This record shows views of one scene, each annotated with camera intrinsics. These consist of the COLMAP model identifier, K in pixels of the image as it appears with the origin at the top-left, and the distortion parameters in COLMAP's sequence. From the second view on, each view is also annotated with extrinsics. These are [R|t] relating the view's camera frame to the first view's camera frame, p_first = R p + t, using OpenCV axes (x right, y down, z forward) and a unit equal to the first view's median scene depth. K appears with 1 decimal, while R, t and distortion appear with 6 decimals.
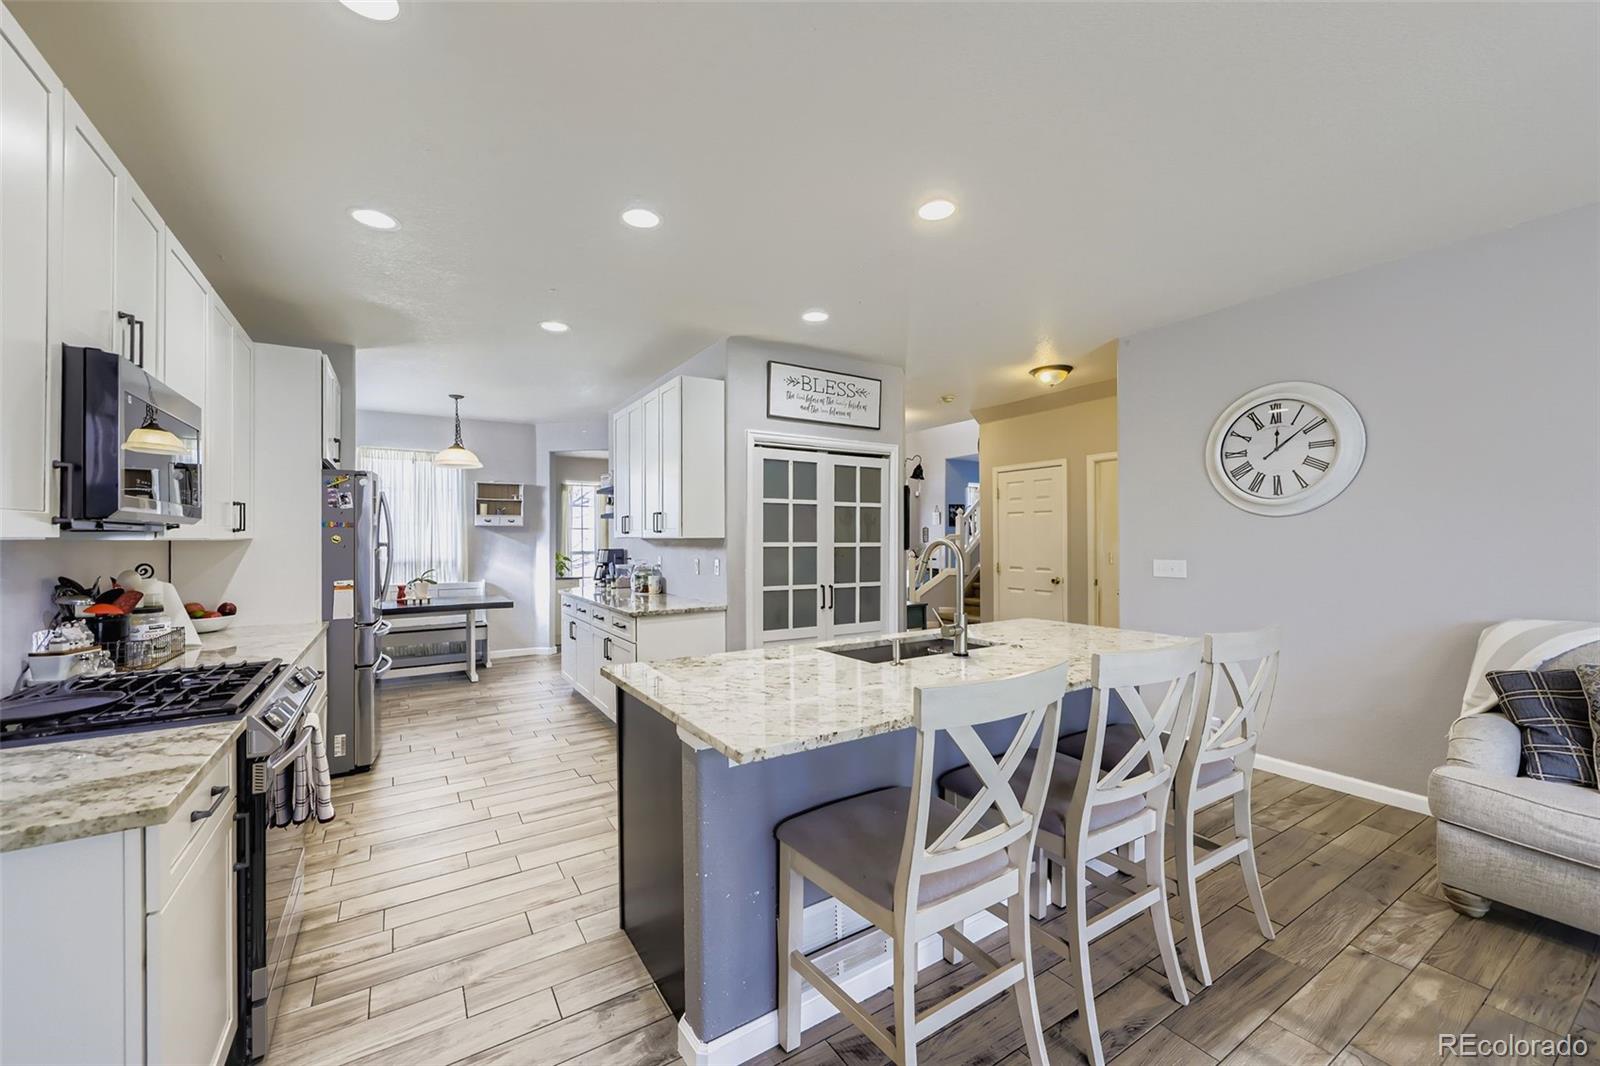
lens RADIAL K [[618.8, 0, 803.7], [0, 618.8, 535.1], [0, 0, 1]] dist [0.003196, -0.000686]
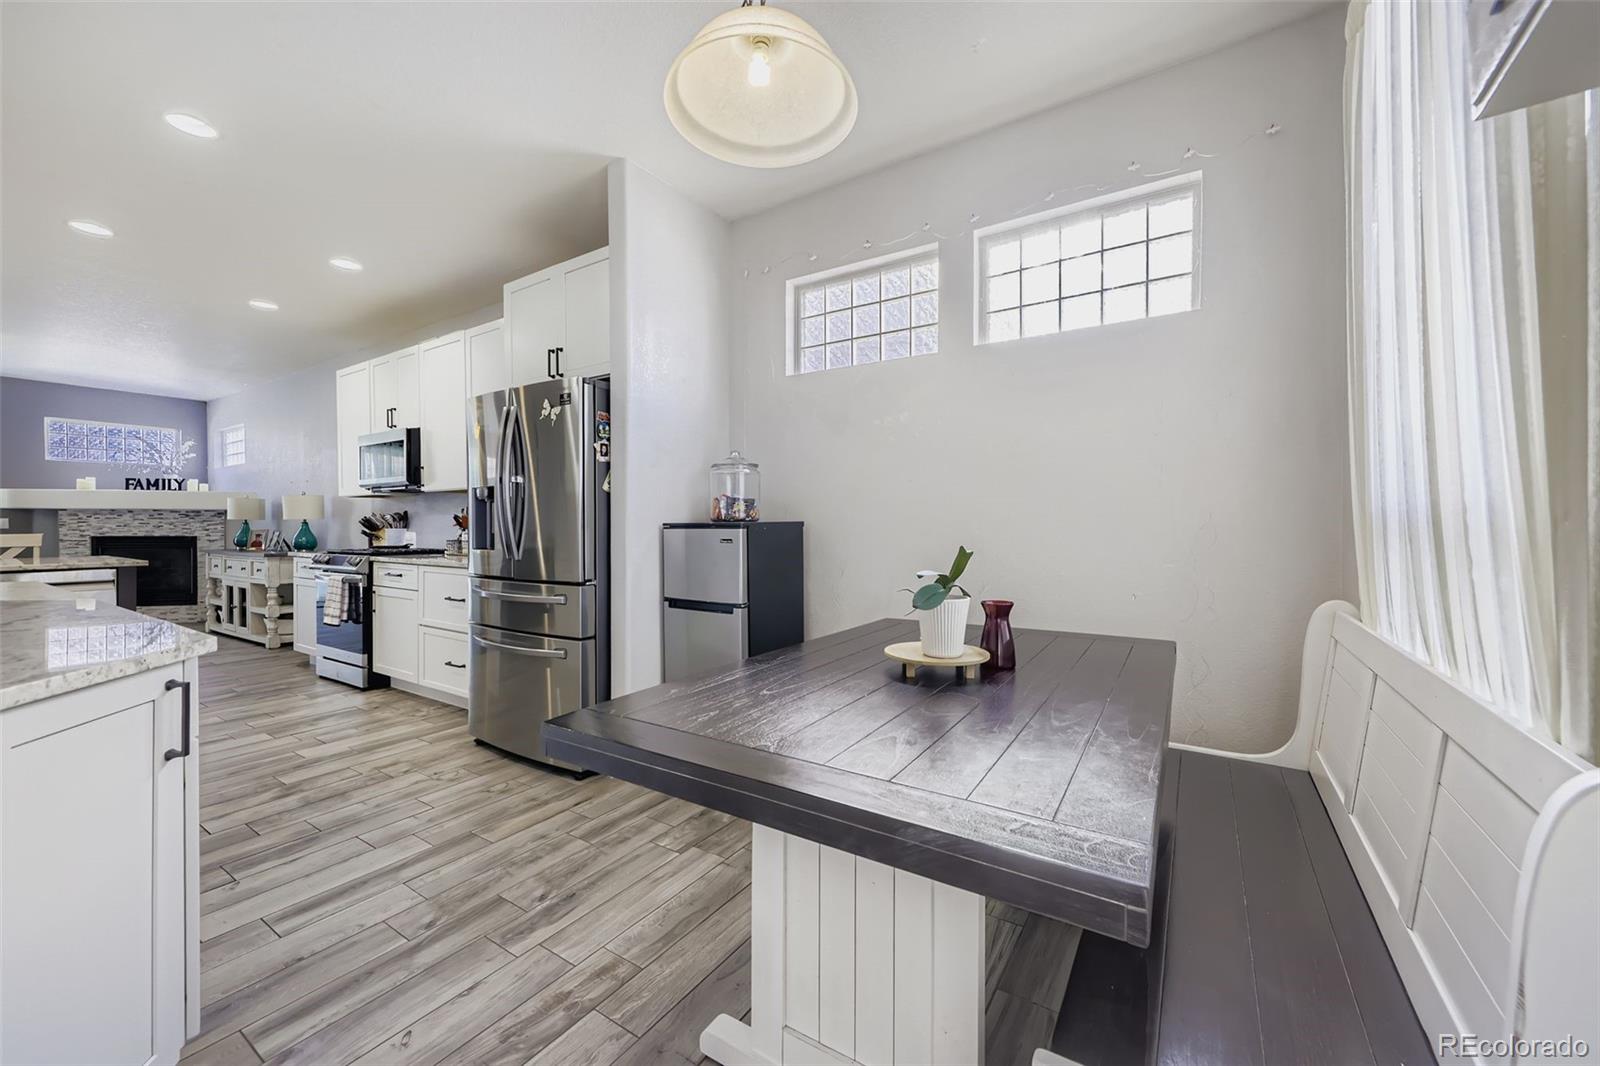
lens RADIAL K [[618.8, 0, 798.3], [0, 618.8, 531.2], [0, 0, 1]] dist [0.003196, -0.000686]
pose [[-0.907045, 0.007439, -0.420968, -0.783098], [0.005037, 0.999964, 0.006818, 0.080120], [0.421004, 0.004064, -0.907050, 2.076278]]
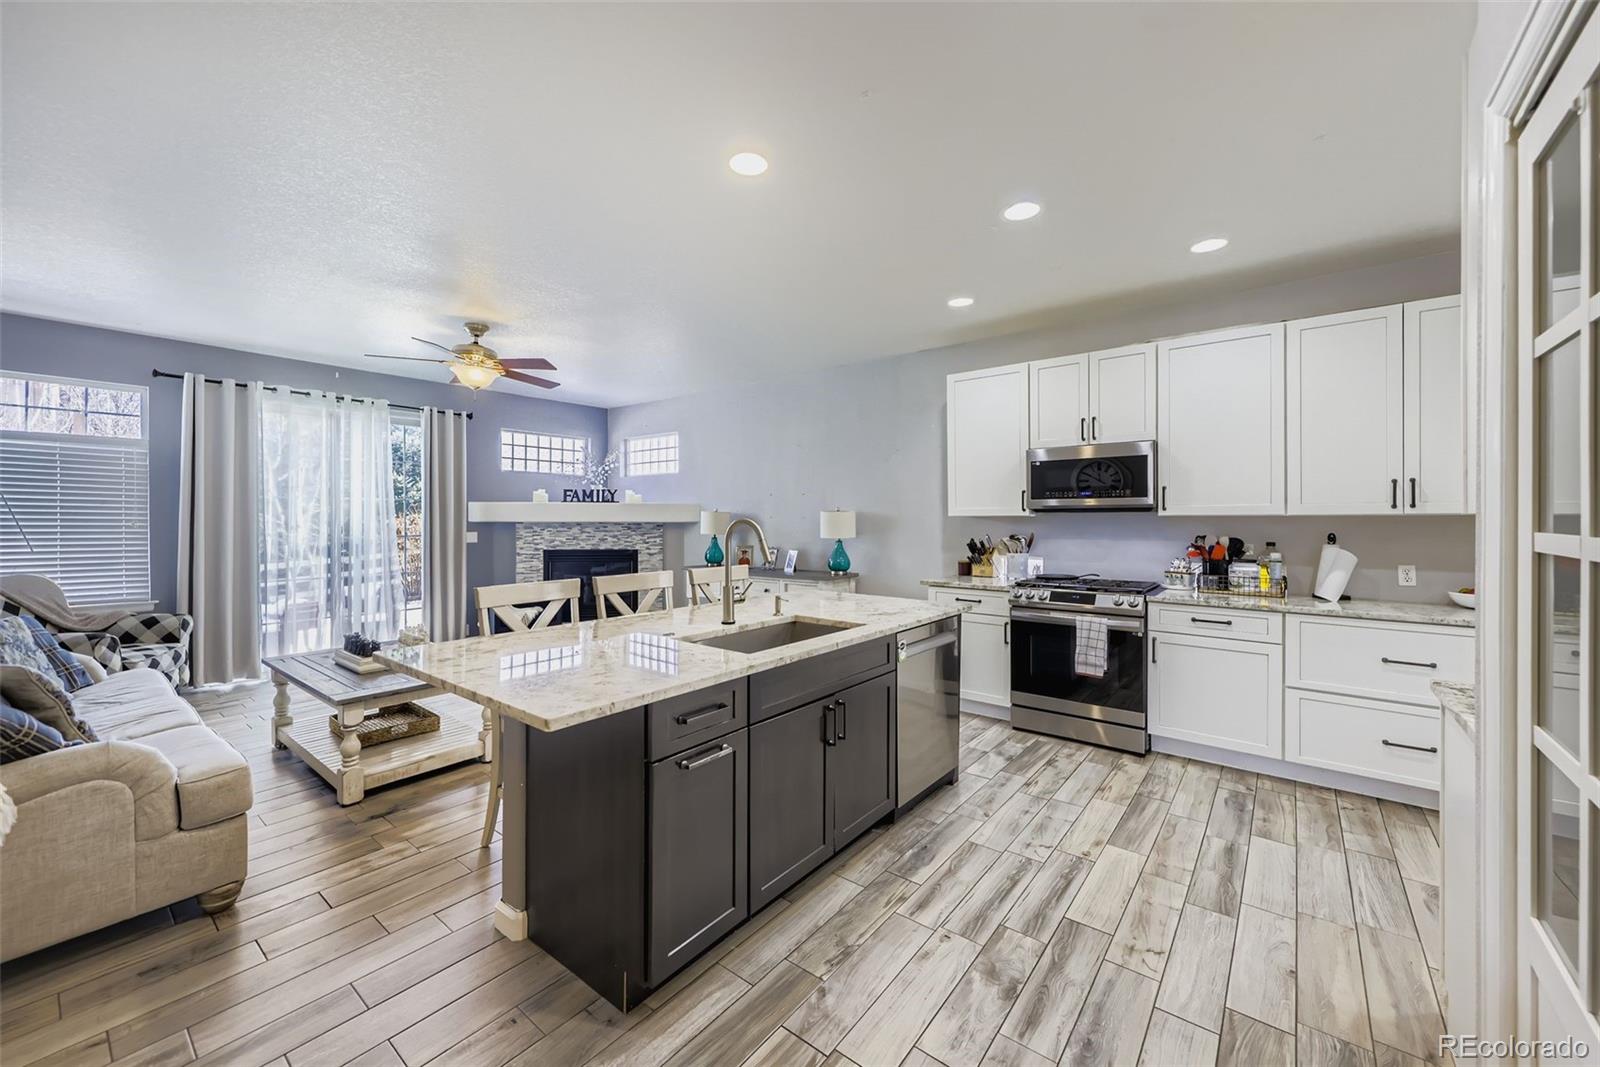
lens RADIAL K [[618.8, 0, 795.2], [0, 618.8, 519.4], [0, 0, 1]] dist [0.003196, -0.000686]
pose [[-0.945353, 0.004620, -0.326015, 0.337699], [0.005021, 0.999987, -0.000389, 0.006462], [0.326009, -0.002005, -0.945365, 1.397841]]
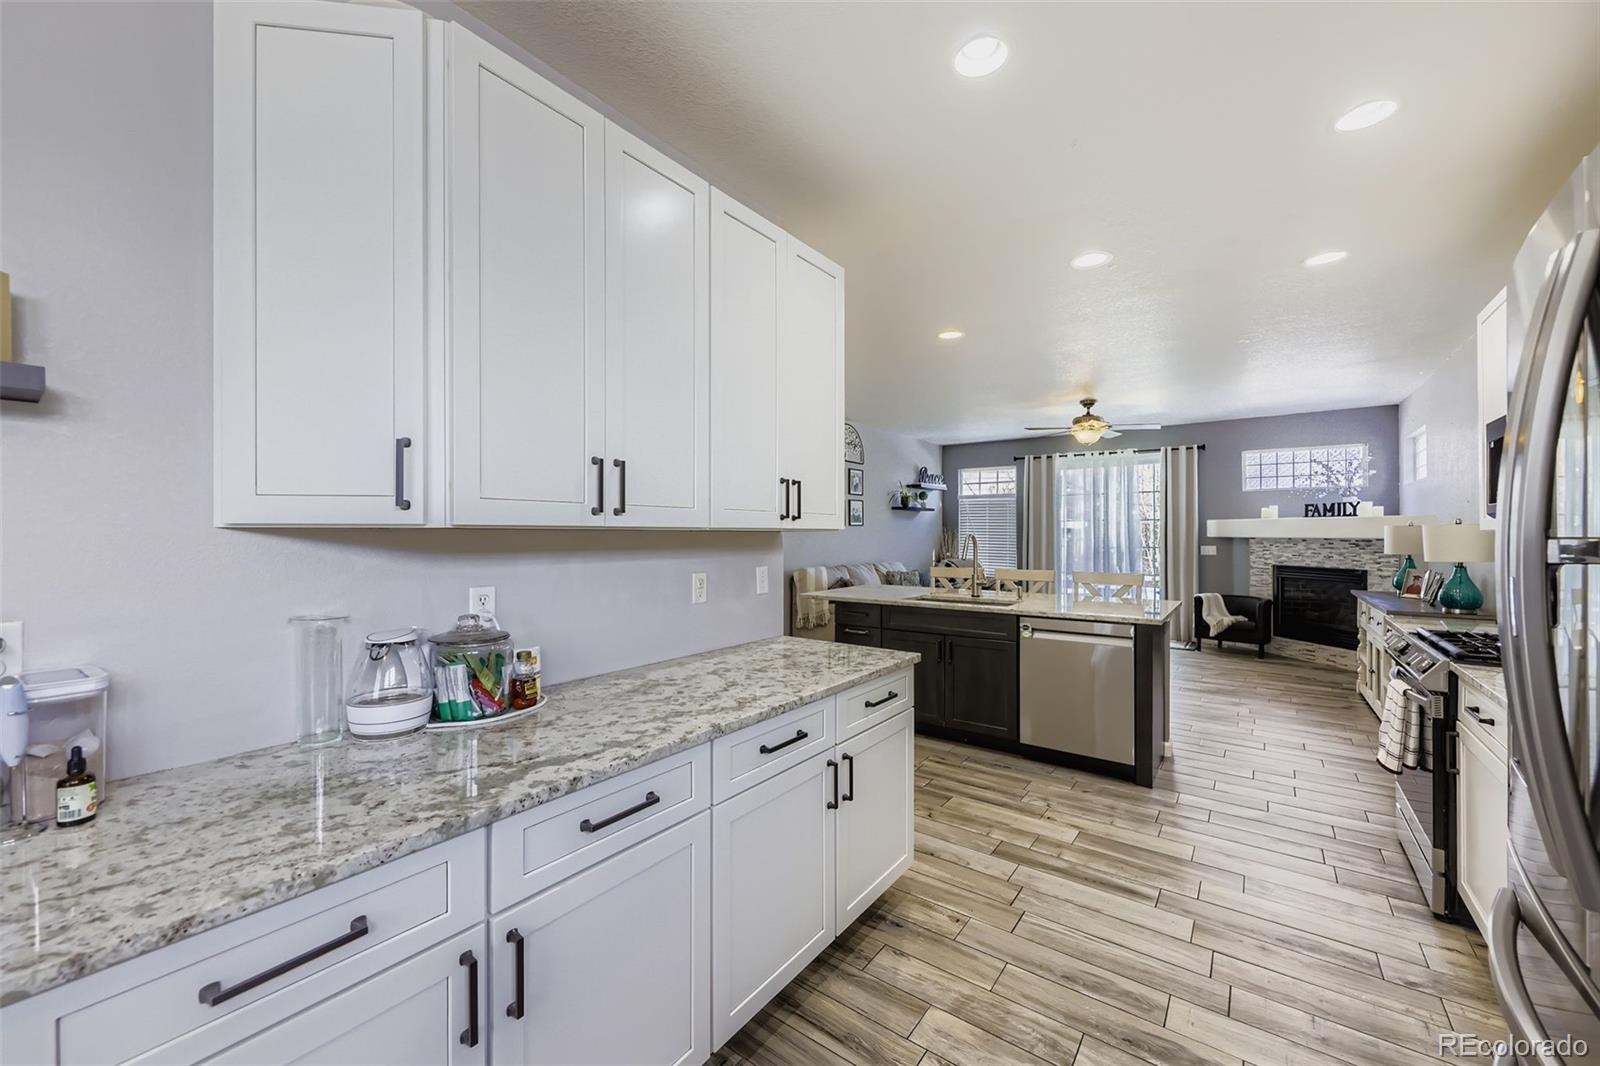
lens RADIAL K [[618.8, 0, 793.1], [0, 618.8, 534.7], [0, 0, 1]] dist [0.003196, -0.000686]
pose [[-0.357348, 0.003222, 0.933966, -0.874521], [-0.001812, 0.999990, -0.004143, 0.012026], [-0.933969, -0.003172, -0.357339, 1.460201]]
